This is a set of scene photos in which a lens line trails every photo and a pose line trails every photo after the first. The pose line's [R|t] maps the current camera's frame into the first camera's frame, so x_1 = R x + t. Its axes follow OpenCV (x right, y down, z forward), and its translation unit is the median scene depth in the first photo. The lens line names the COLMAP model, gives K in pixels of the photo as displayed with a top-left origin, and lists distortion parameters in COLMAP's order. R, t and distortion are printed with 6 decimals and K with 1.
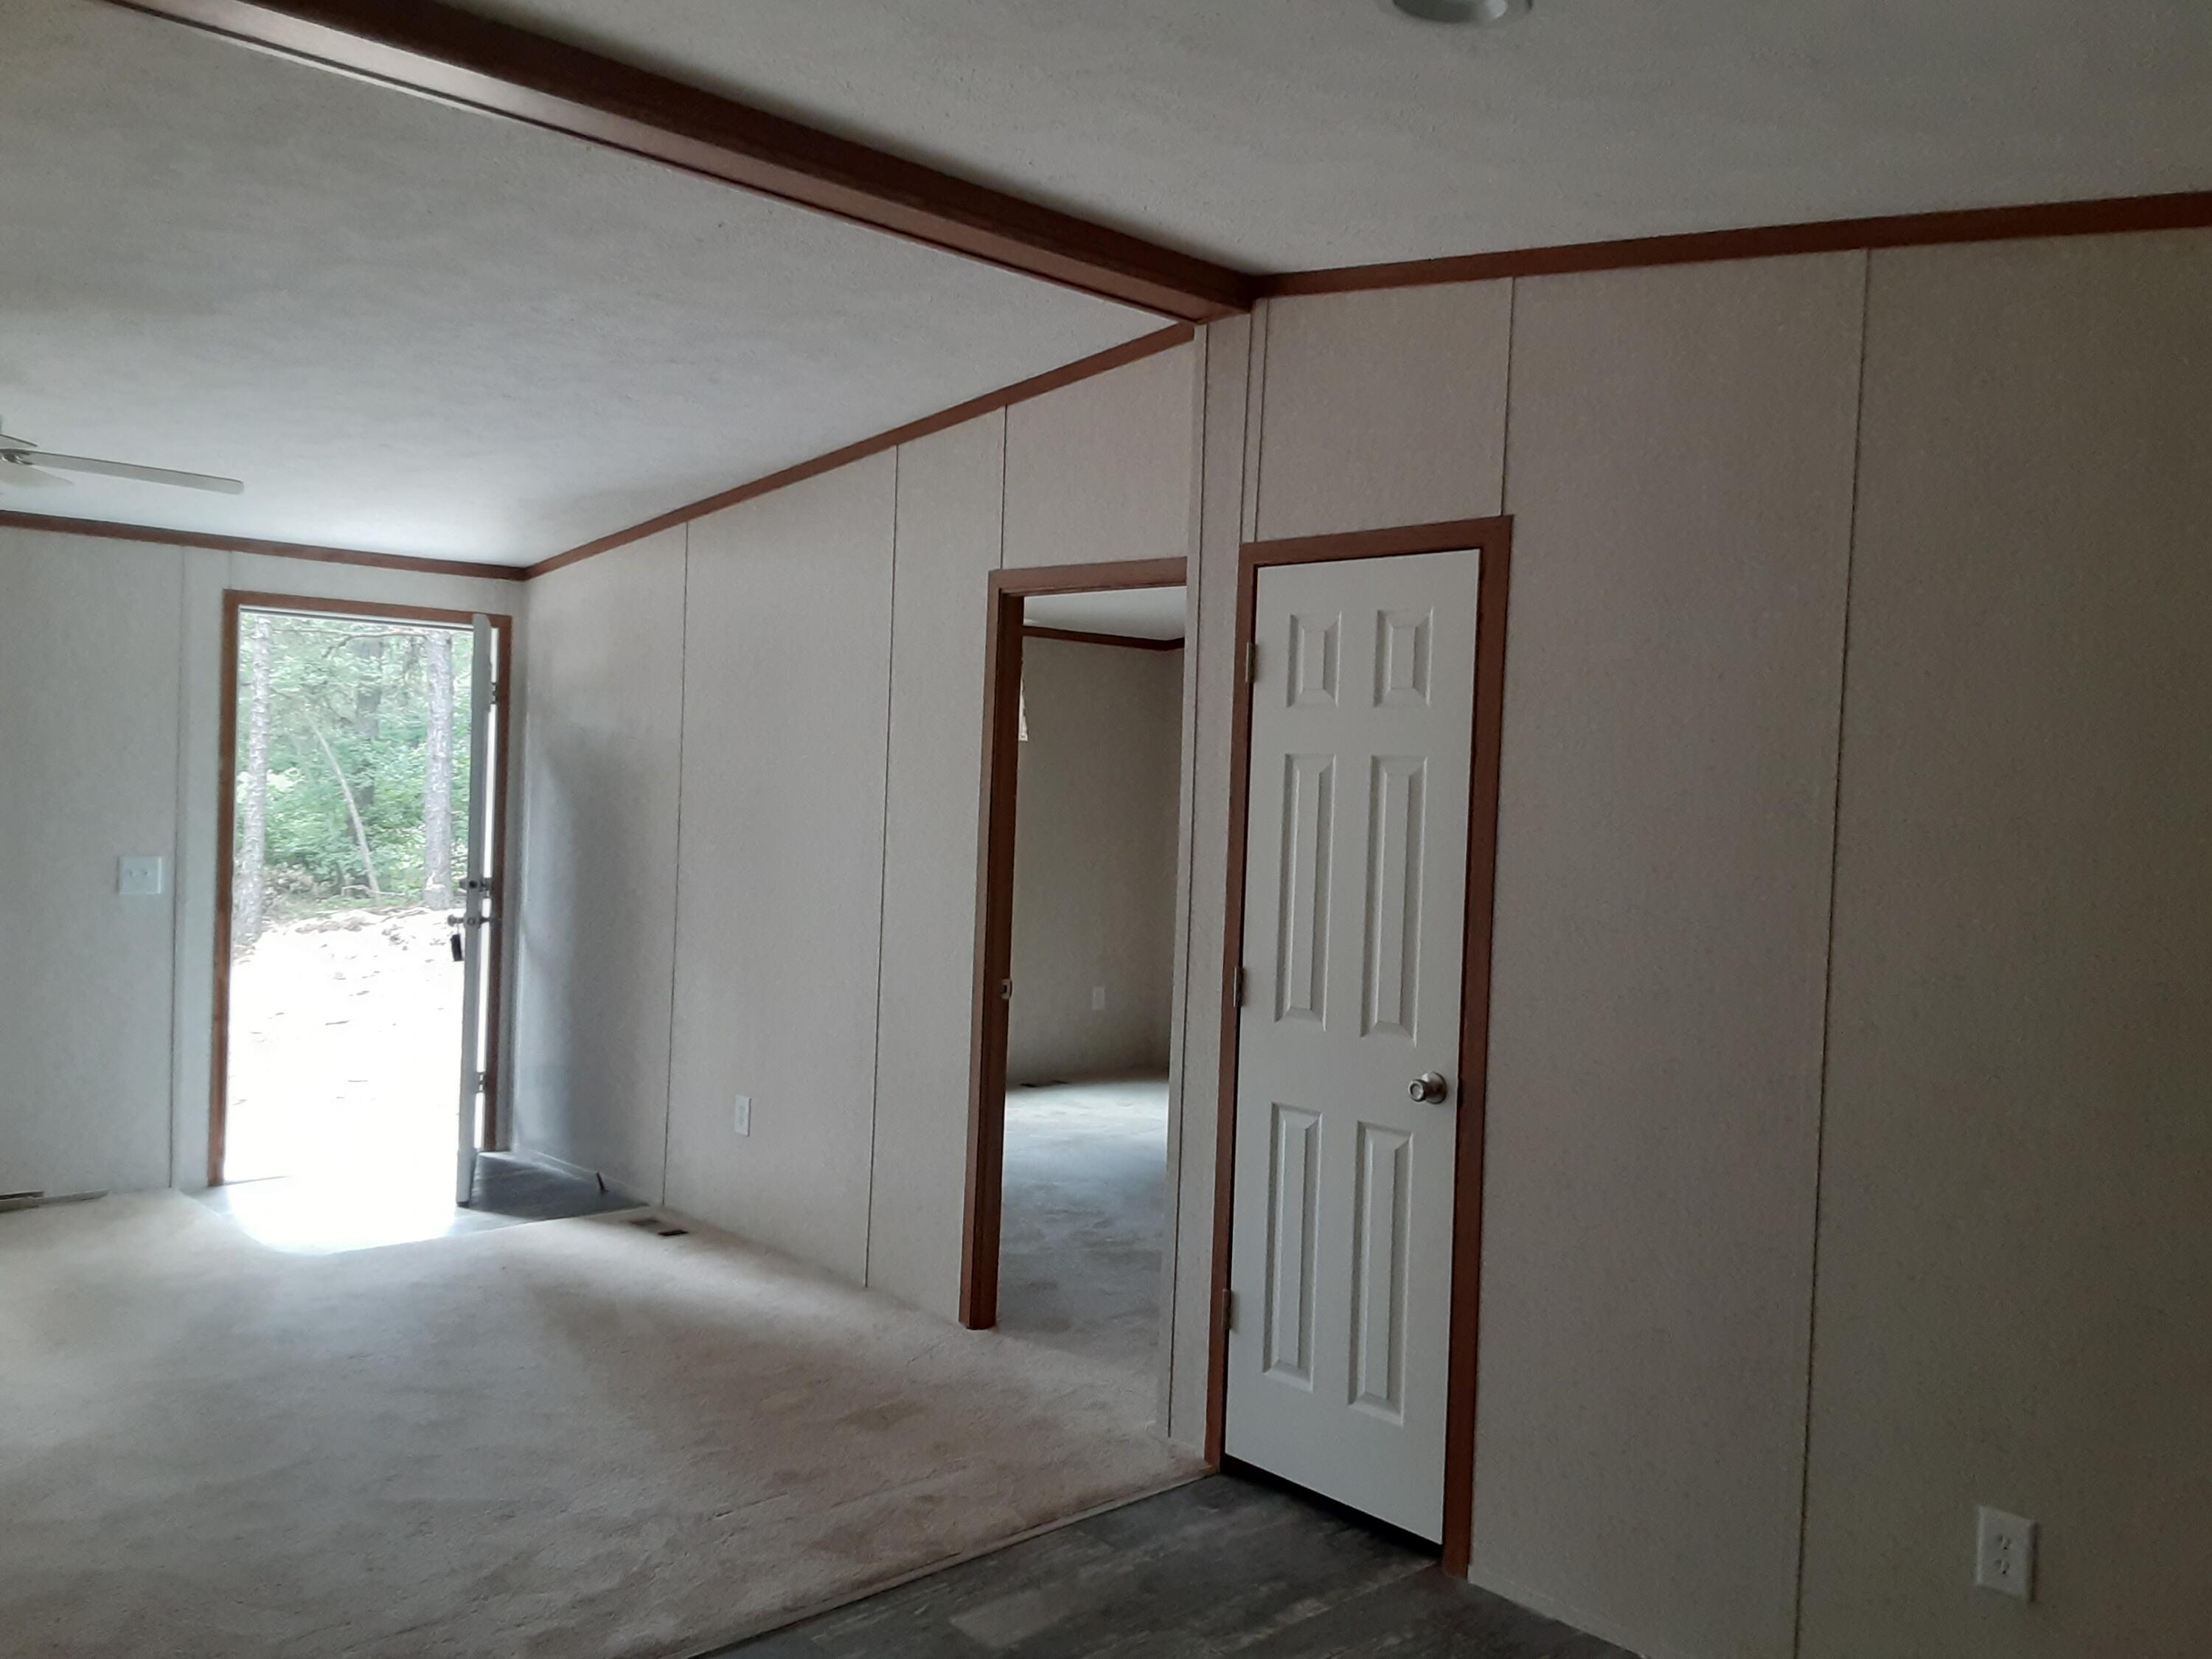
lens RADIAL K [[1786.1, 0, 1139.2], [0, 1786.1, 823.3], [0, 0, 1]] dist [0.126357, -0.183582]
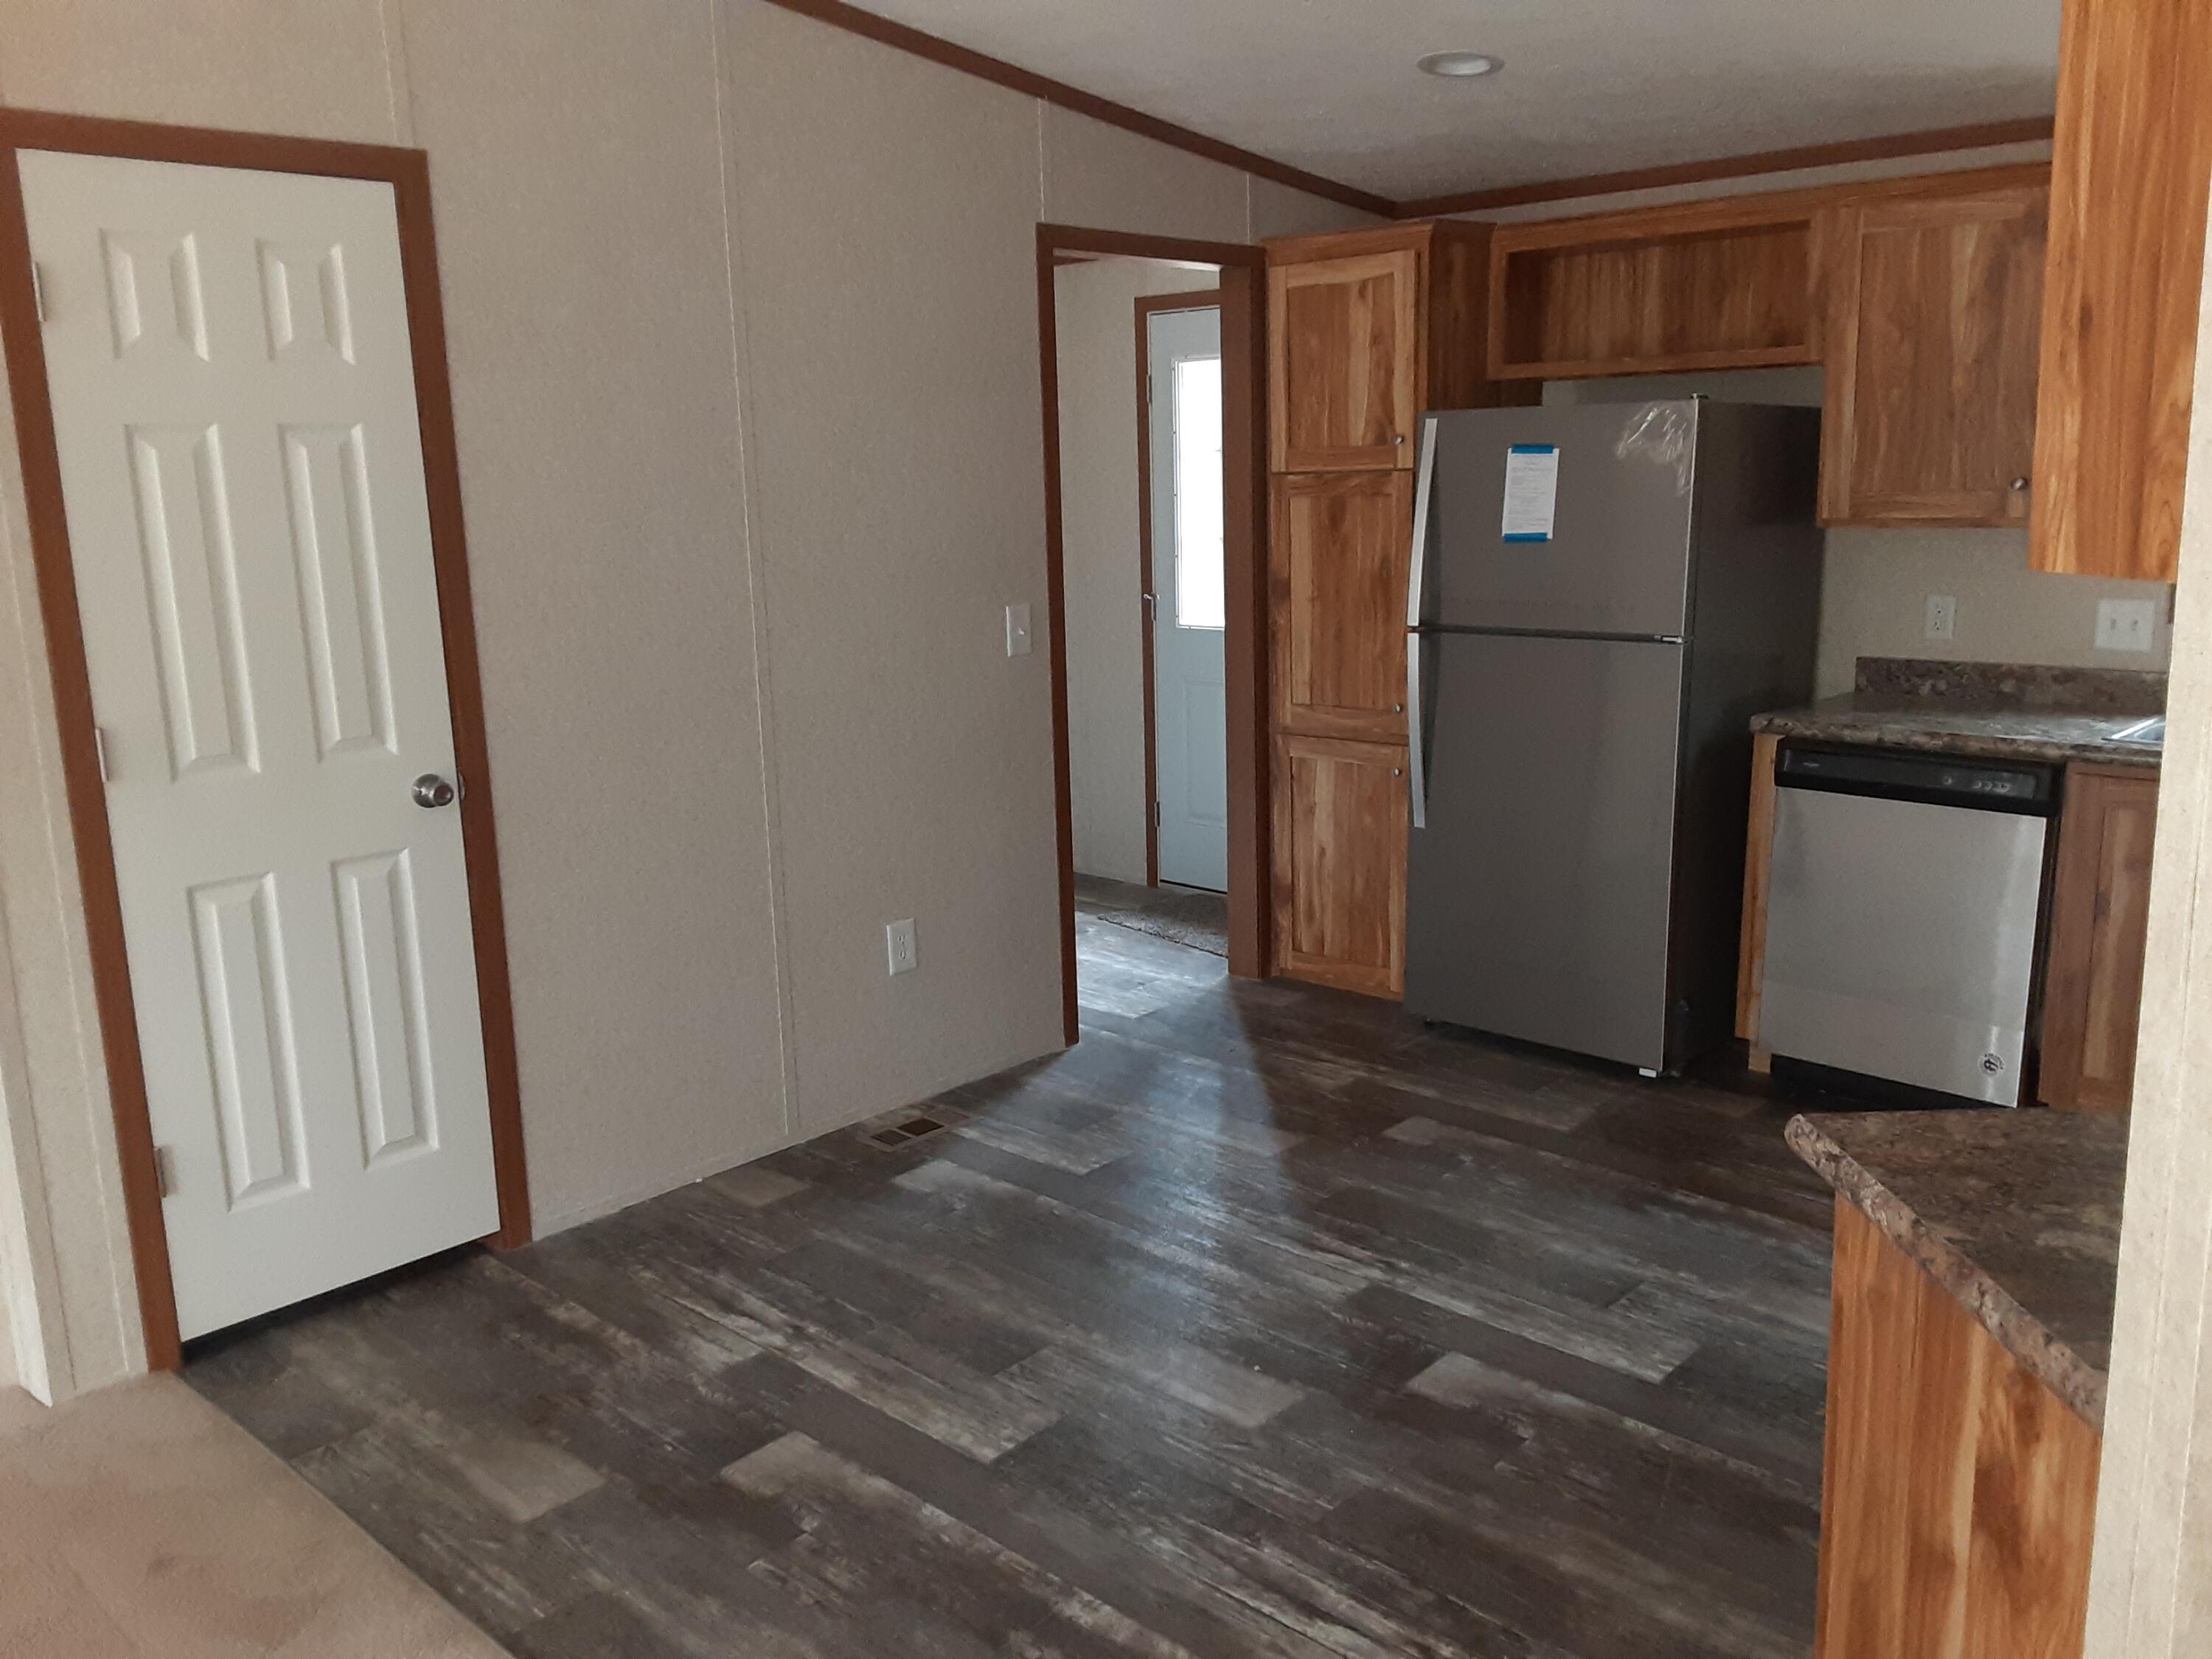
lens RADIAL K [[1786.1, 0, 1139.2], [0, 1786.1, 823.3], [0, 0, 1]] dist [0.126357, -0.183582]
pose [[-0.075131, -0.235219, 0.969034, -0.777636], [0.043351, 0.970092, 0.238837, -0.044409], [-0.996231, 0.059953, -0.062687, 0.698853]]
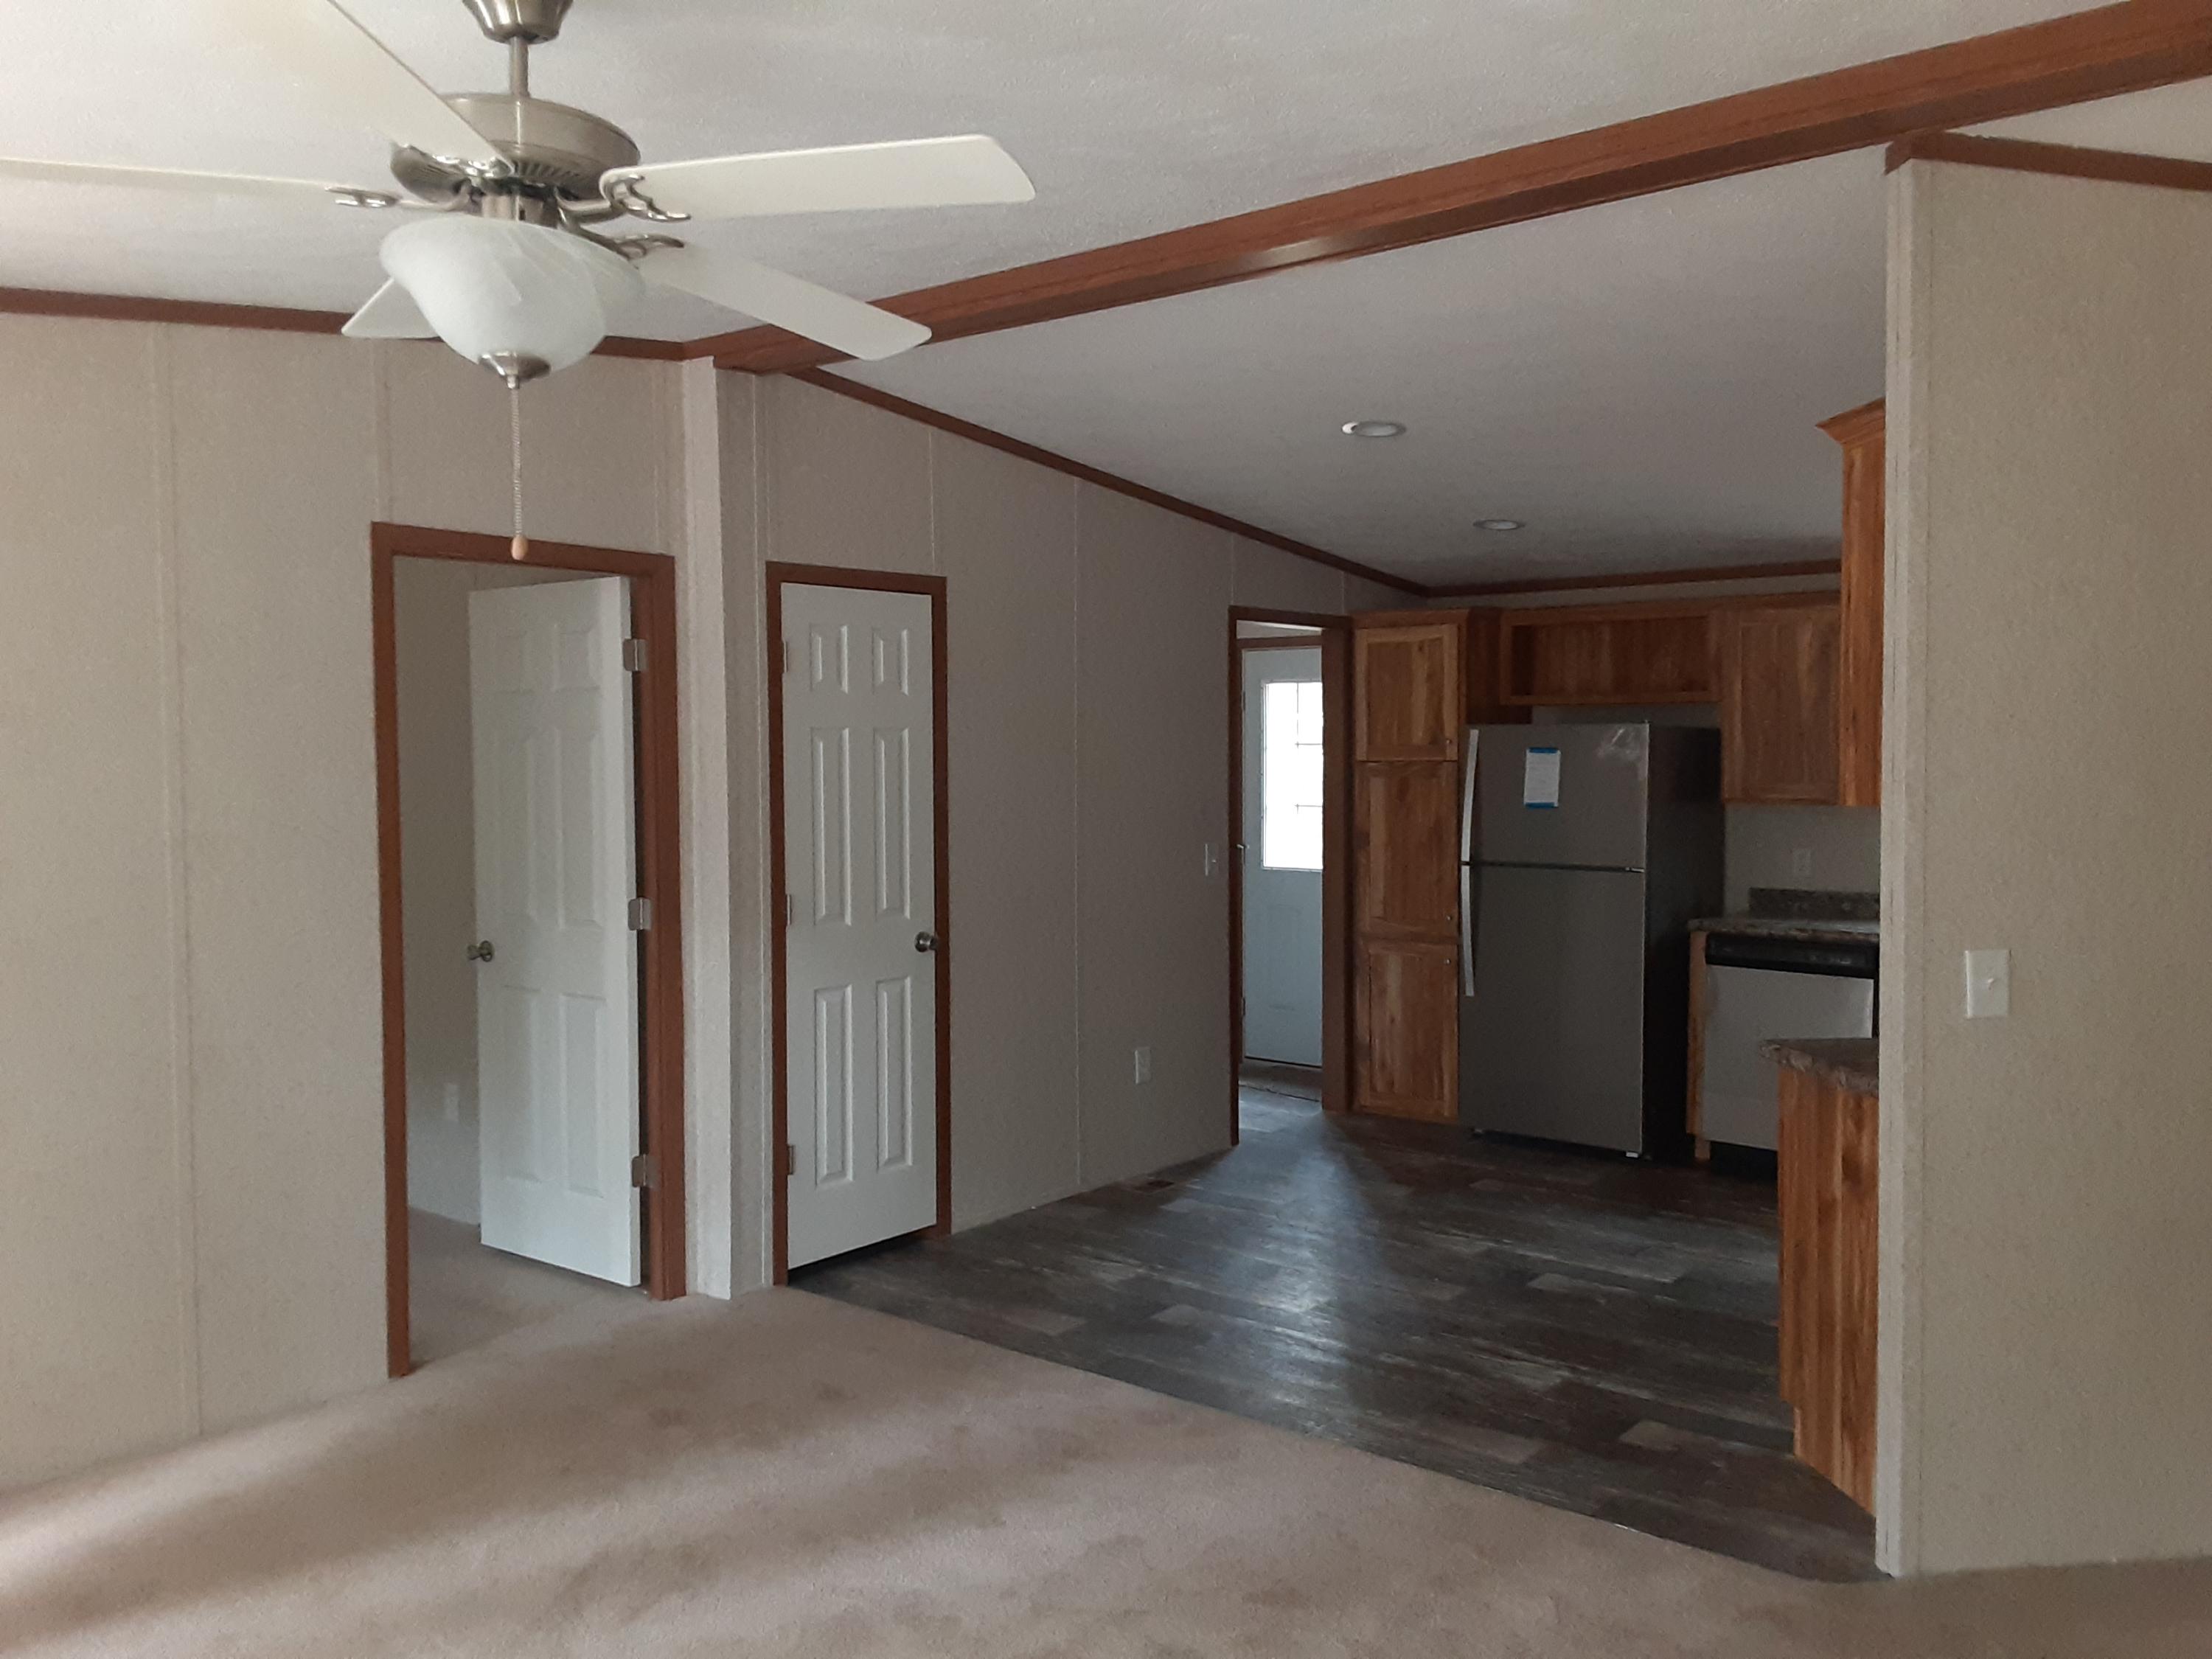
lens RADIAL K [[1781.5, 0, 1142.0], [0, 1781.5, 822.9], [0, 0, 1]] dist [0.119427, -0.001854]
pose [[-0.139403, -0.082915, 0.986758, -1.381756], [0.022552, 0.995964, 0.086874, -0.085324], [-0.989979, 0.034364, -0.136970, 1.025565]]
